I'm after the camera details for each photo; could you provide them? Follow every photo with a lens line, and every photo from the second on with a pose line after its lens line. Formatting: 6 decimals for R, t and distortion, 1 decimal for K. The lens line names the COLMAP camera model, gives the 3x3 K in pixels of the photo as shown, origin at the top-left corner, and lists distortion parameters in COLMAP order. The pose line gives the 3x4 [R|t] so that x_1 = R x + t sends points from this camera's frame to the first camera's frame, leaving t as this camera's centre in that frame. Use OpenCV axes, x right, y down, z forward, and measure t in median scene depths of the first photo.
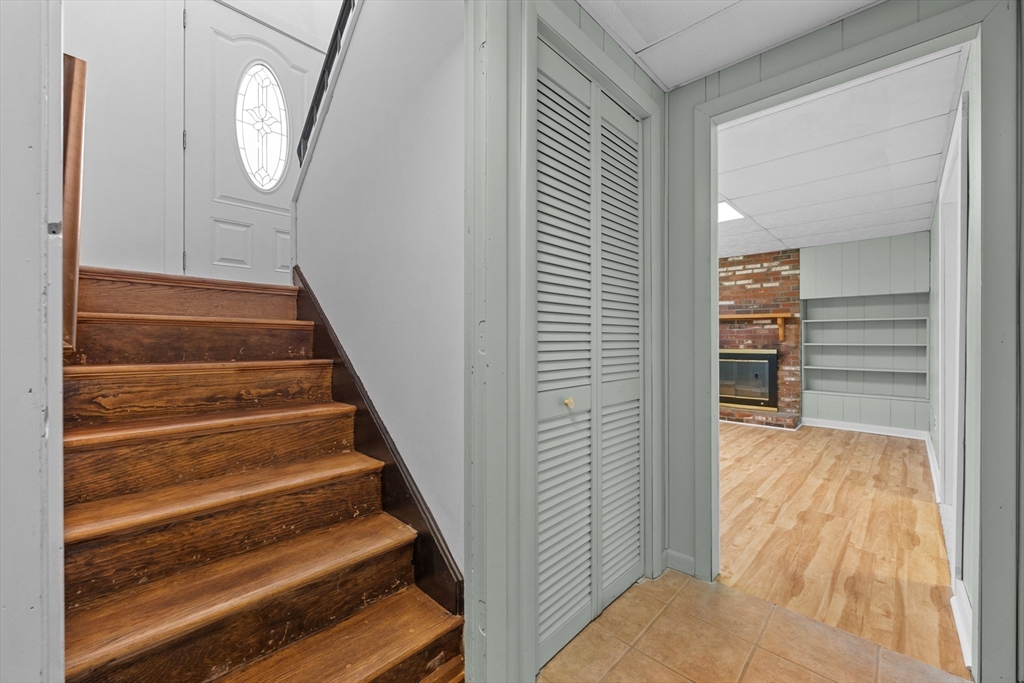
lens RADIAL K [[408.5, 0, 511.3], [0, 408.5, 341.1], [0, 0, 1]] dist [0.001385, -0.000202]
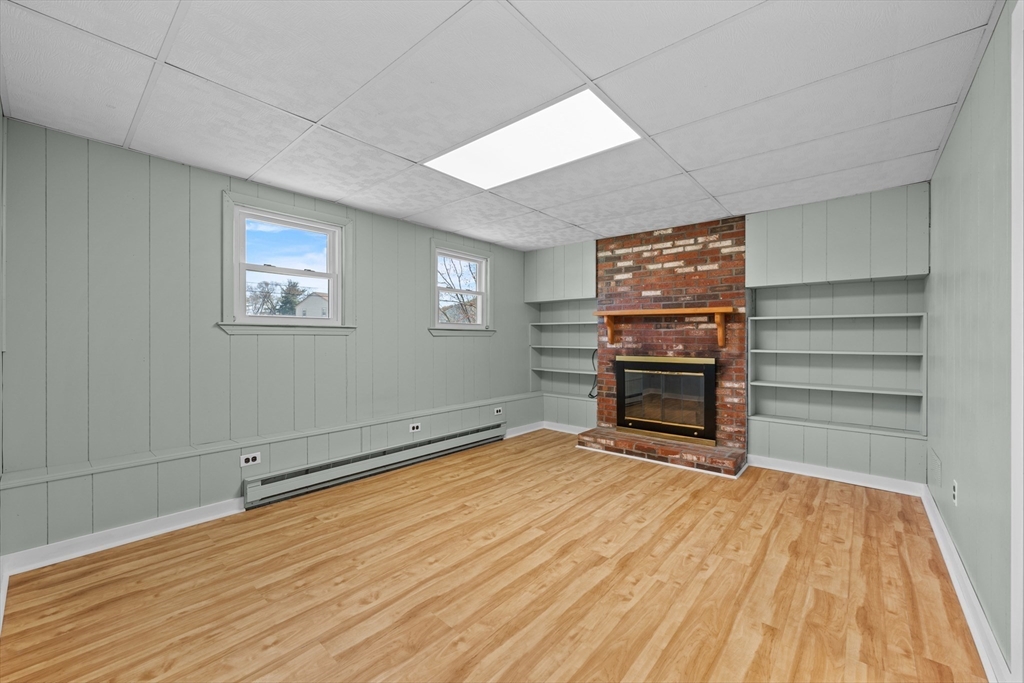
lens RADIAL K [[408.5, 0, 511.8], [0, 408.5, 339.8], [0, 0, 1]] dist [0.001385, -0.000202]
pose [[0.998319, 0.002273, 0.057915, 0.261824], [-0.002235, 0.999997, -0.000736, -0.010531], [-0.057917, 0.000605, 0.998321, 0.318088]]
